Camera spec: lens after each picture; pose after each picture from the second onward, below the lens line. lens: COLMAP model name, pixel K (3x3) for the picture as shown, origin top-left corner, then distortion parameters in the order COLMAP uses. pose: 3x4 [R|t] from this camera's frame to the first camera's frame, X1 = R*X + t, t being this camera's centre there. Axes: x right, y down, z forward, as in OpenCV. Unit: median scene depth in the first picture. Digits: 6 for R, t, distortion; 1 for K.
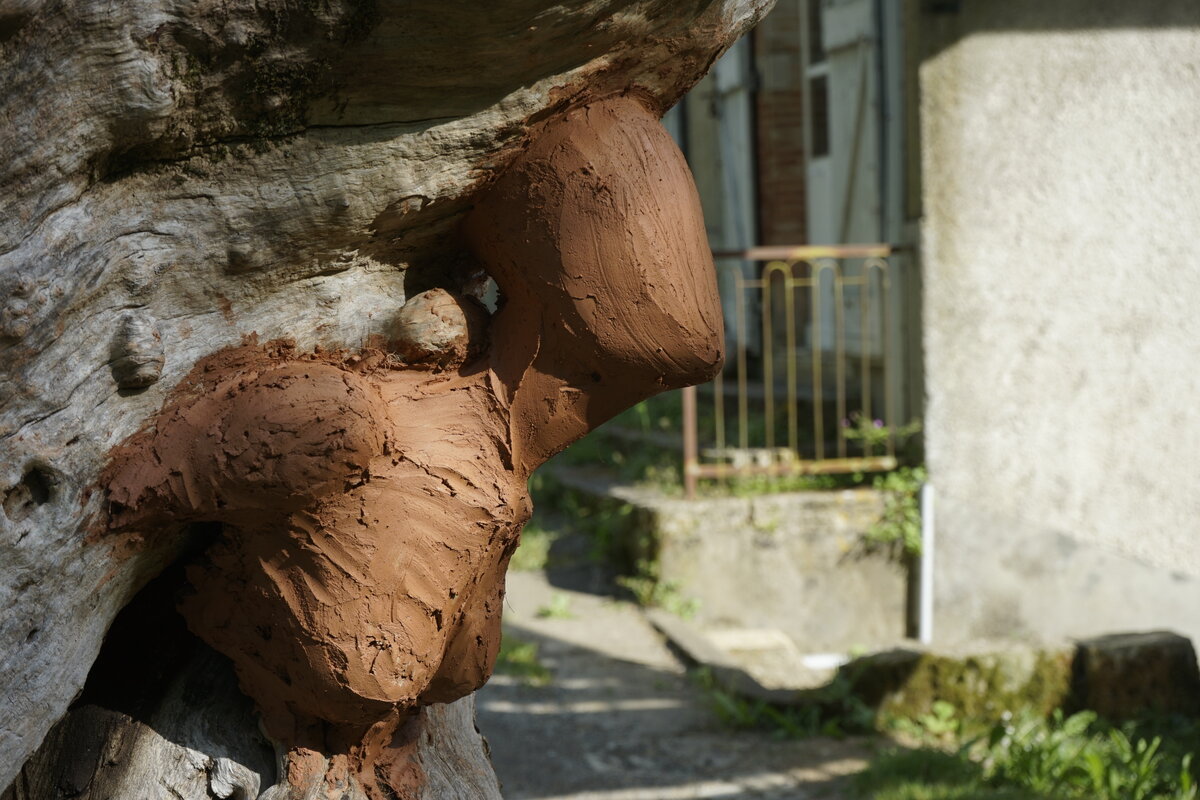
lens RADIAL K [[2458.7, 0, 594.2], [0, 2458.7, 404.3], [0, 0, 1]] dist [-0.025133, 0.000000]
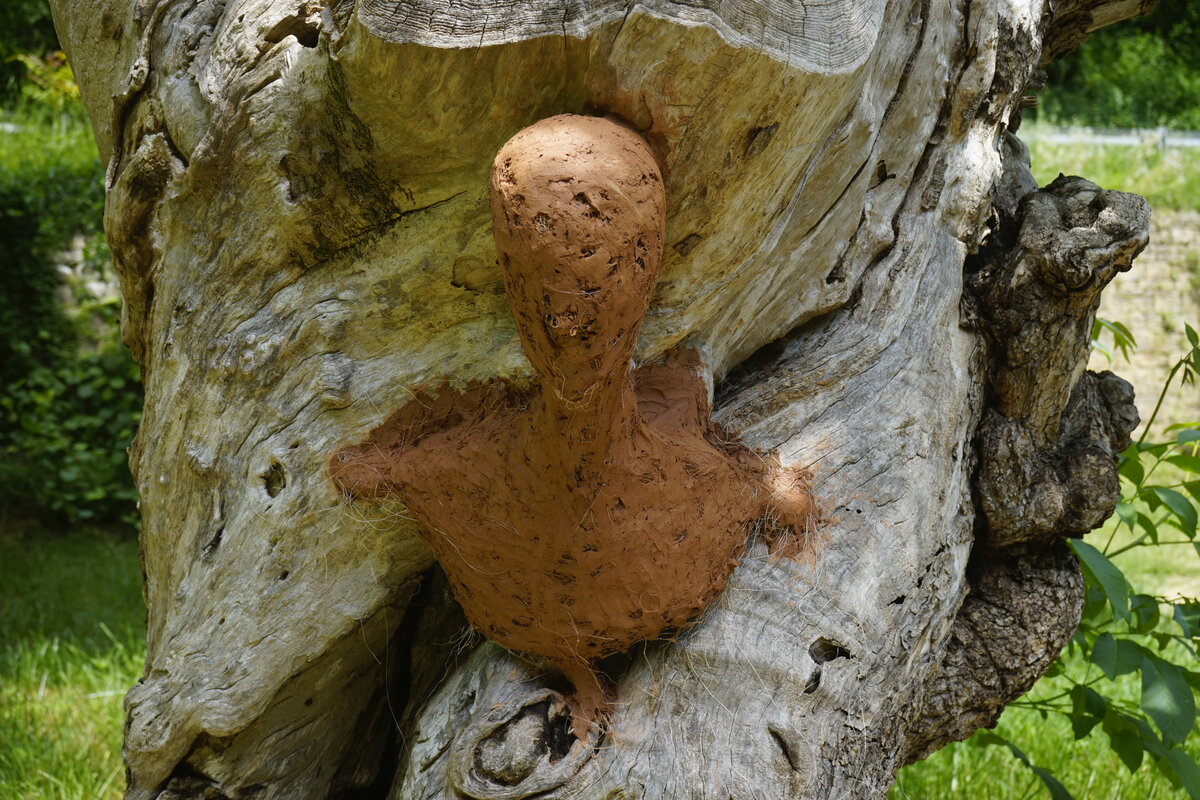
lens RADIAL K [[2054.0, 0, 597.5], [0, 2054.0, 400.7], [0, 0, 1]] dist [-0.029055, 0.000000]
pose [[0.357850, -0.019551, -0.933575, 0.992884], [-0.018422, 0.999438, -0.027991, 0.019453], [0.933597, 0.027215, 0.357289, 0.720270]]
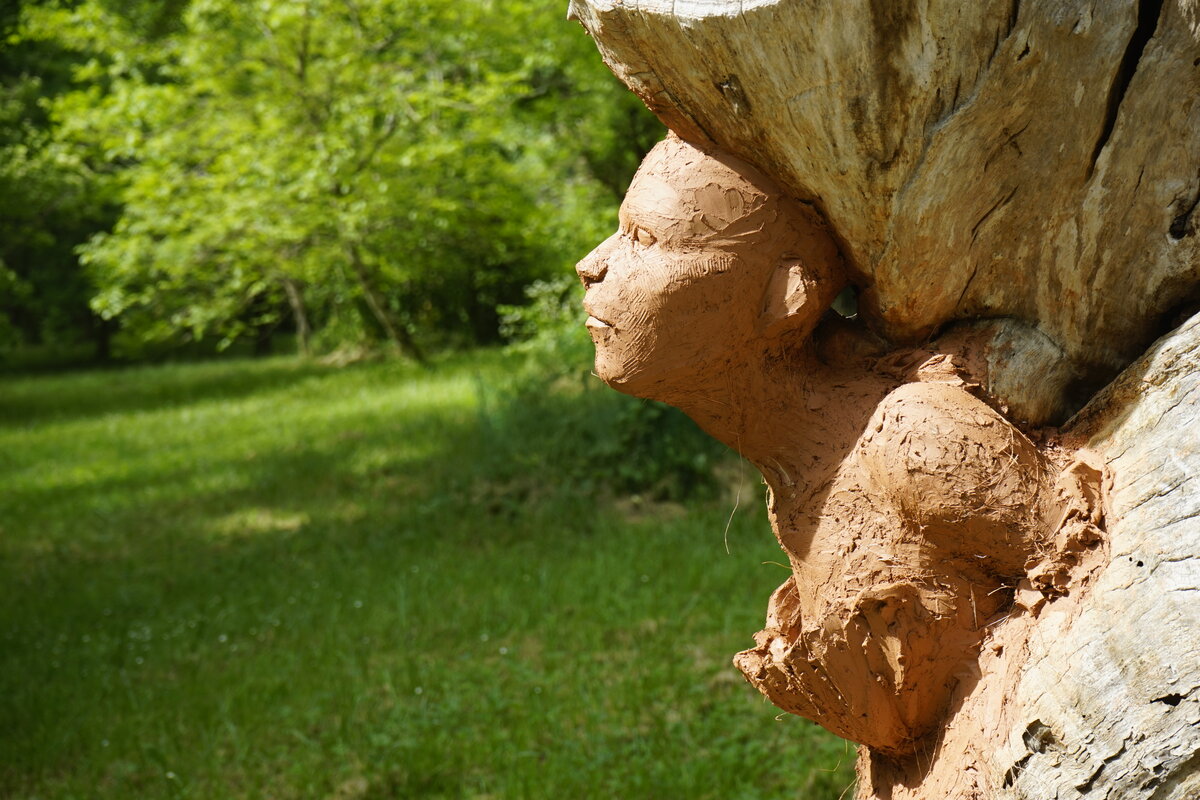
lens RADIAL K [[2458.7, 0, 607.1], [0, 2458.7, 389.1], [0, 0, 1]] dist [-0.025133, 0.000000]
pose [[-0.880276, 0.025563, -0.473773, 0.595793], [-0.018053, 0.996020, 0.087285, -0.111783], [0.474119, 0.085388, -0.876311, 2.099351]]
